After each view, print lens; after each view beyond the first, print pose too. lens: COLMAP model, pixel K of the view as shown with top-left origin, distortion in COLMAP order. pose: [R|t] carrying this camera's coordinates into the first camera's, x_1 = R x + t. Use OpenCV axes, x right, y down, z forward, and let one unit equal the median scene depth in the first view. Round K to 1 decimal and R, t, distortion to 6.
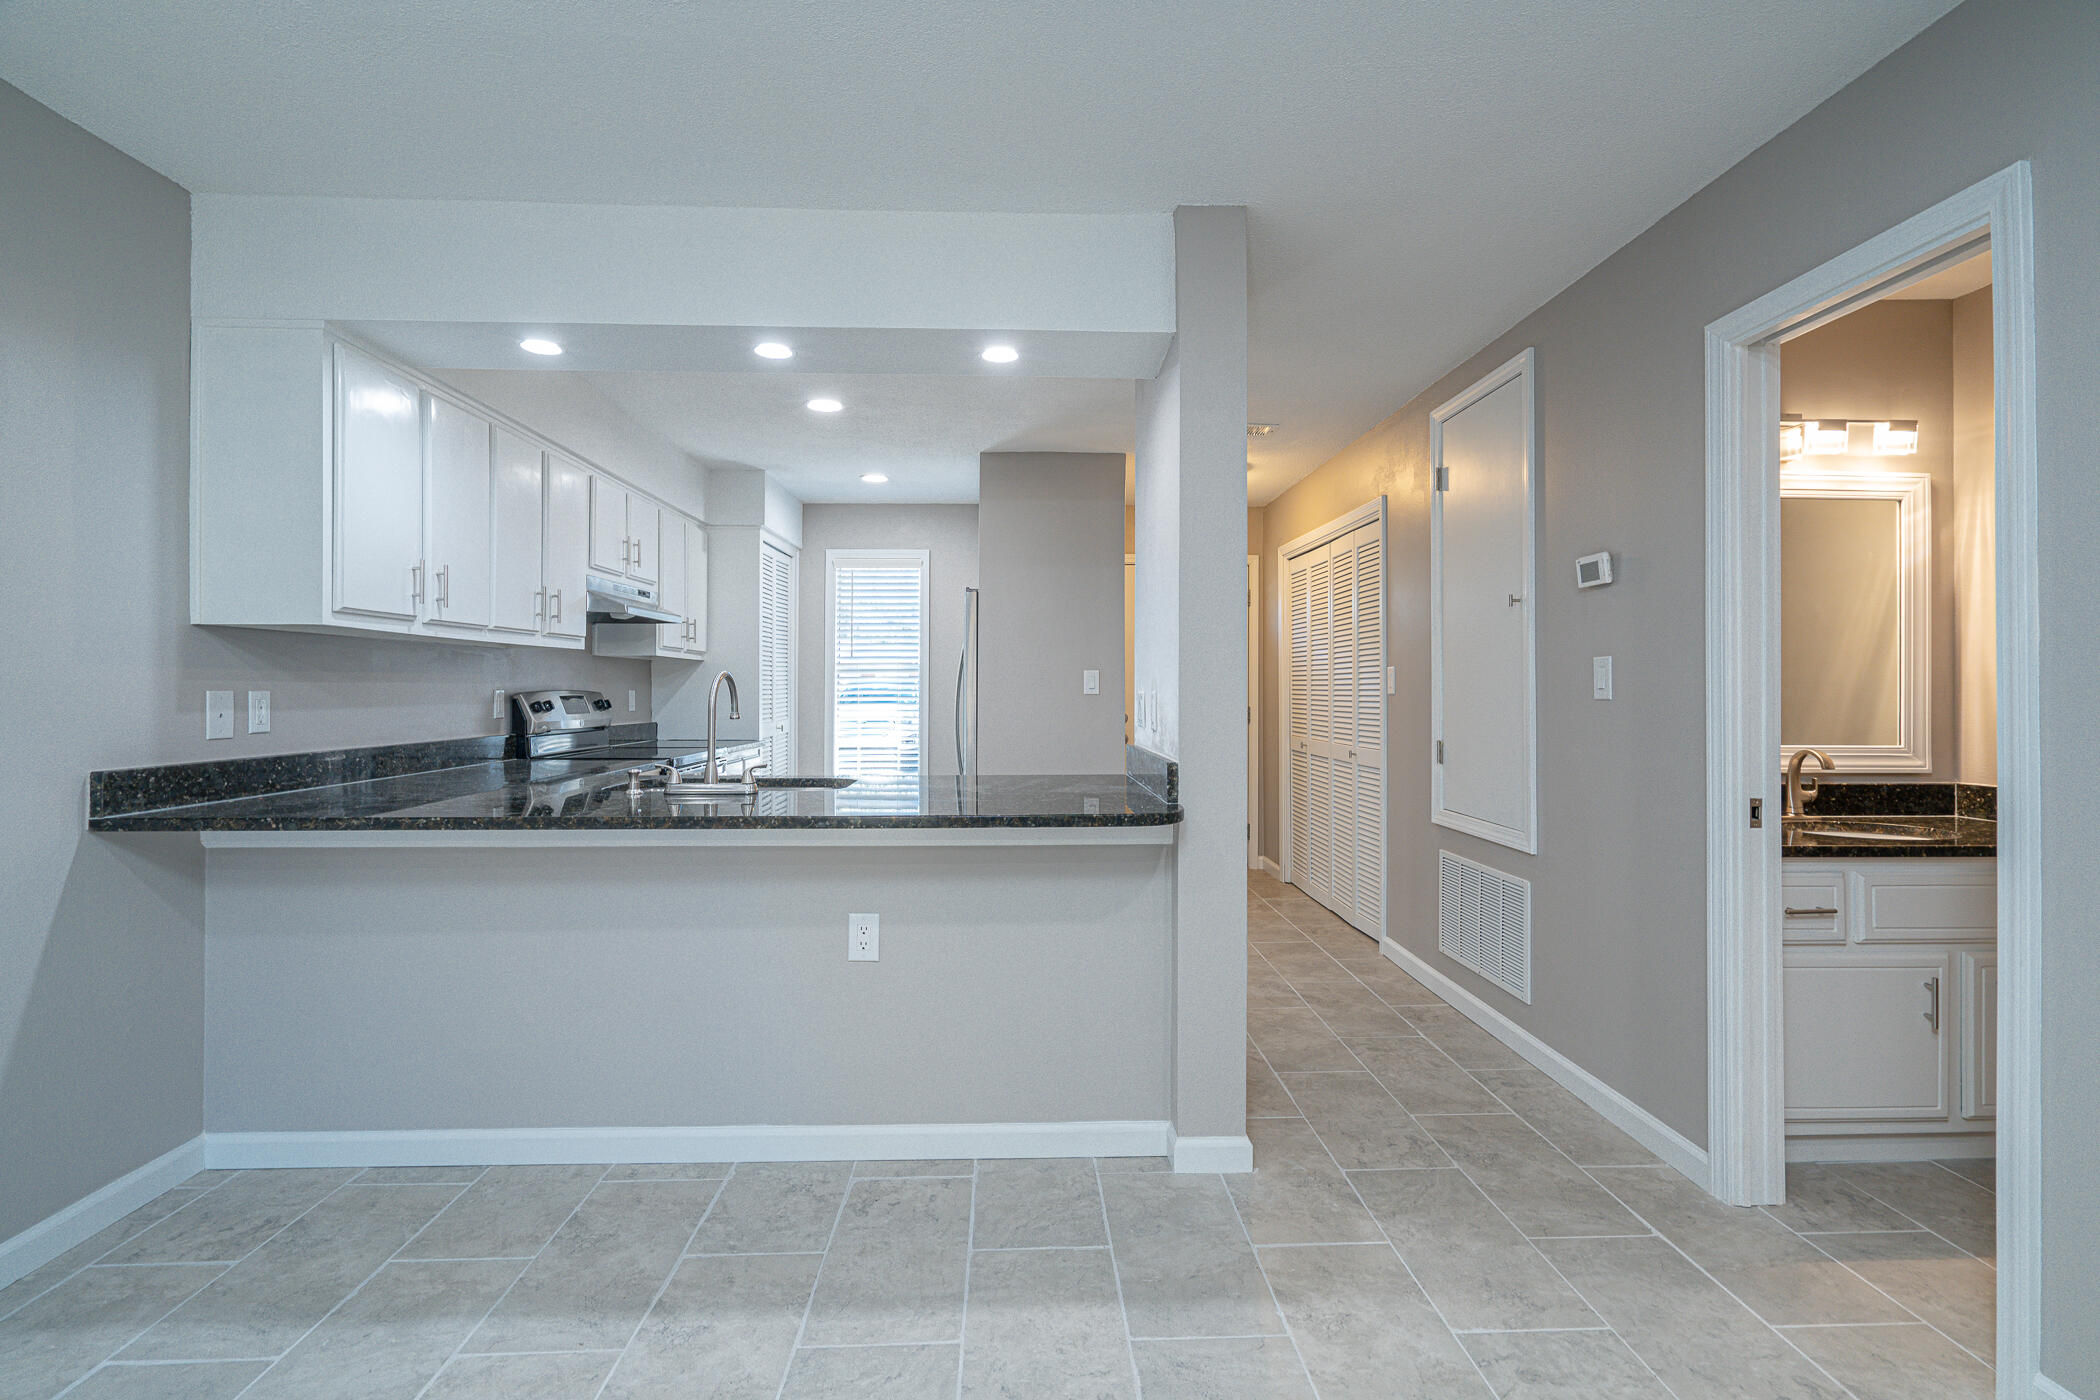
lens RADIAL K [[958.7, 0, 1049.9], [0, 958.7, 684.5], [0, 0, 1]] dist [-0.000366, 0.000473]
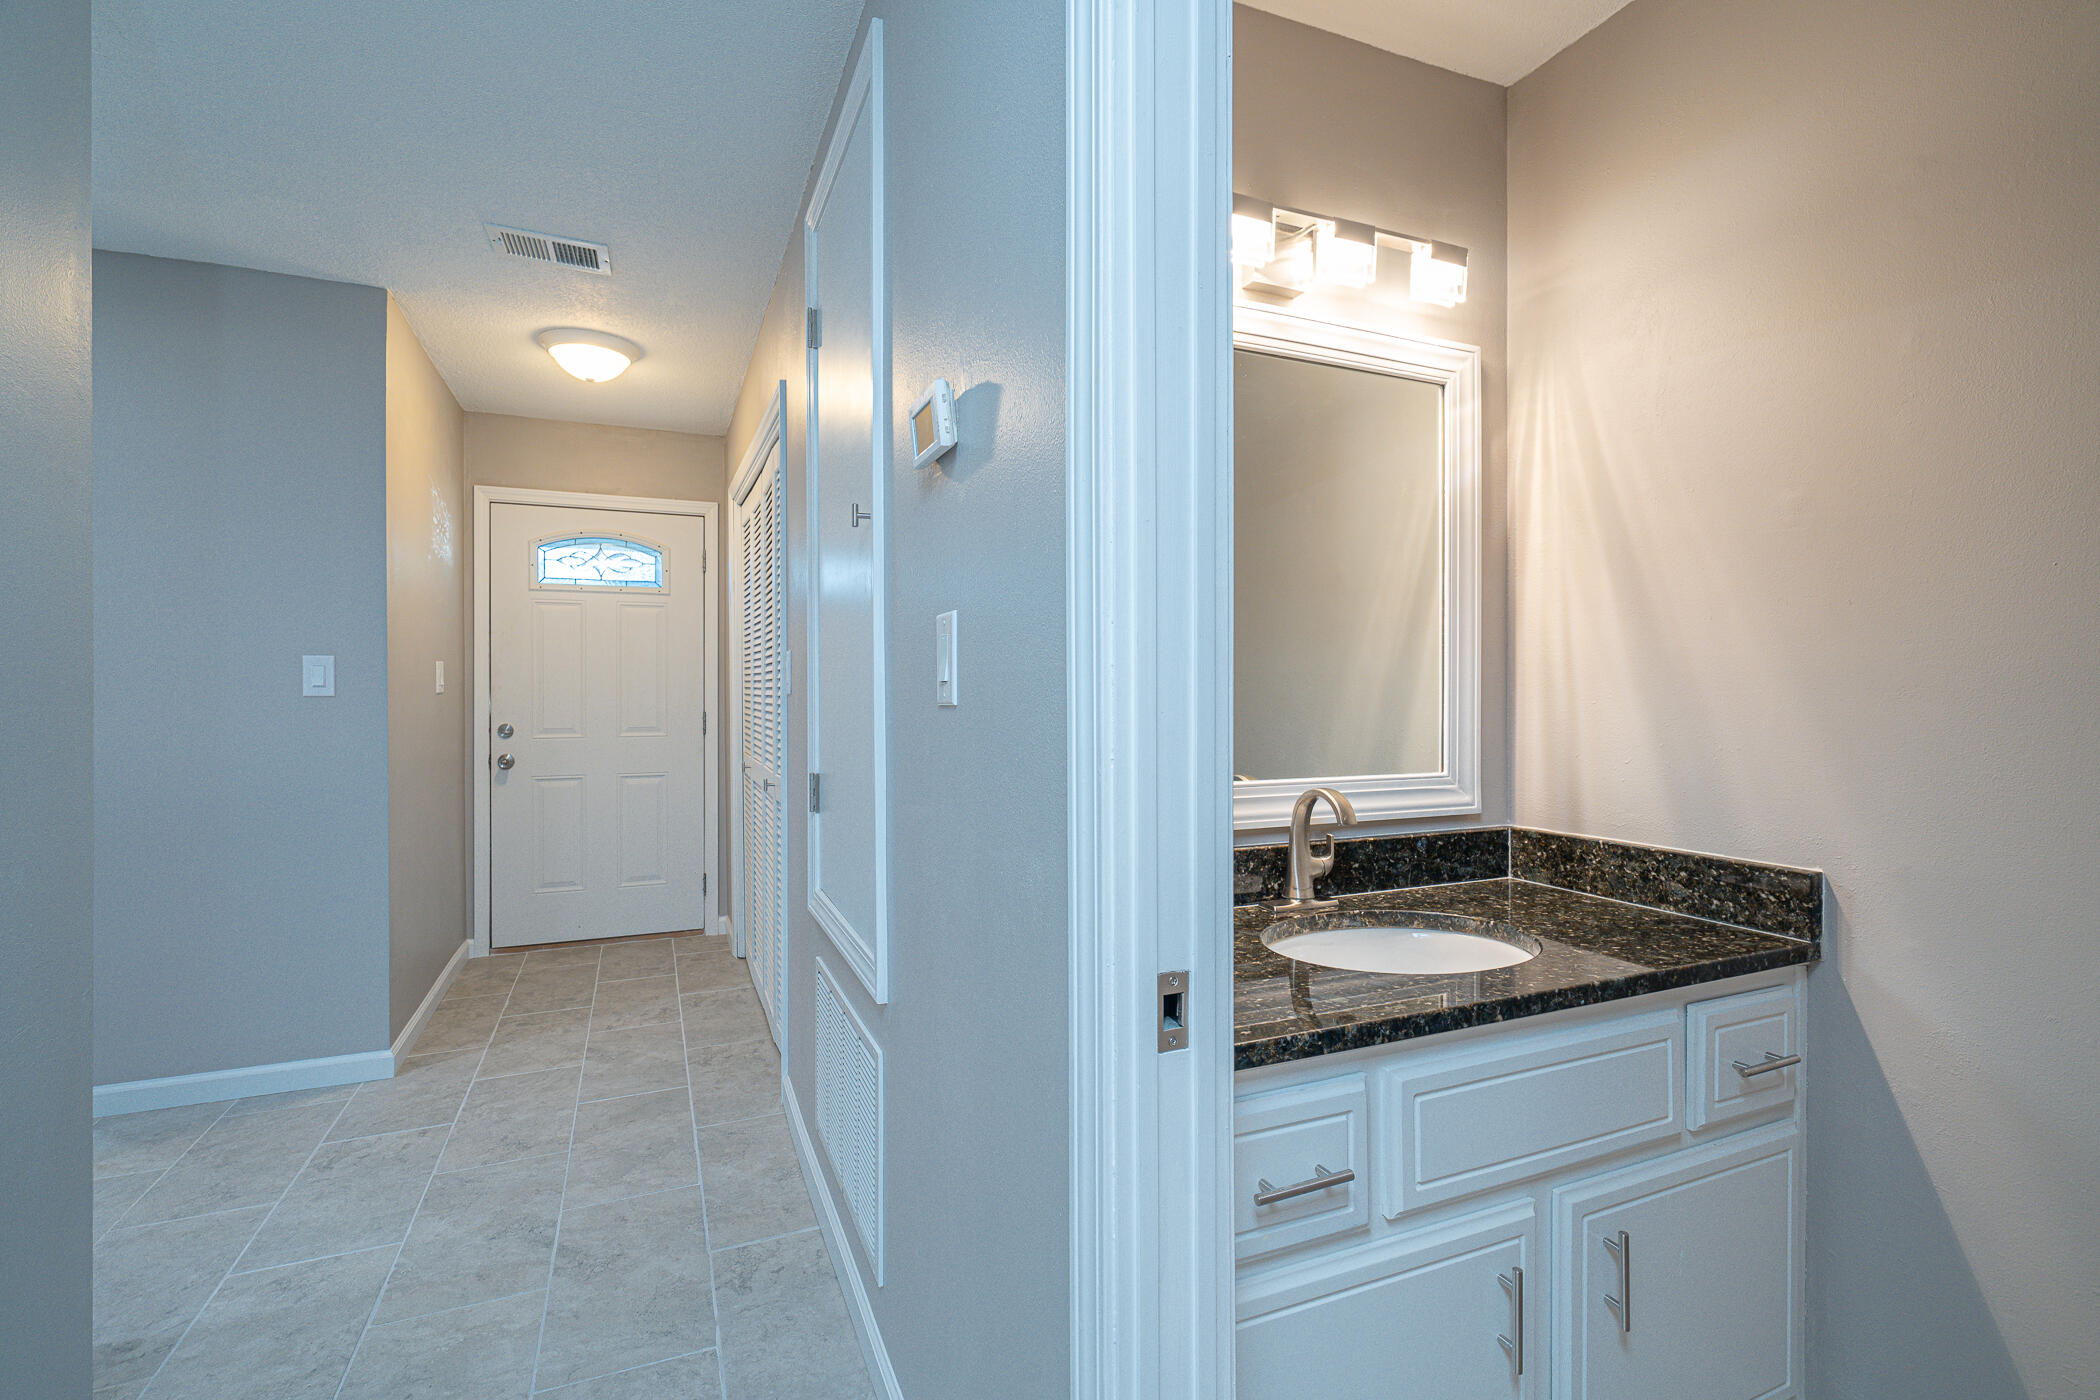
lens RADIAL K [[948.6, 0, 1056.6], [0, 948.6, 692.3], [0, 0, 1]] dist [-0.001844, 0.000319]
pose [[0.933055, -0.004007, 0.359713, 0.428243], [0.001025, 0.999964, 0.008480, 0.005313], [-0.359734, -0.007543, 0.933025, 0.512917]]
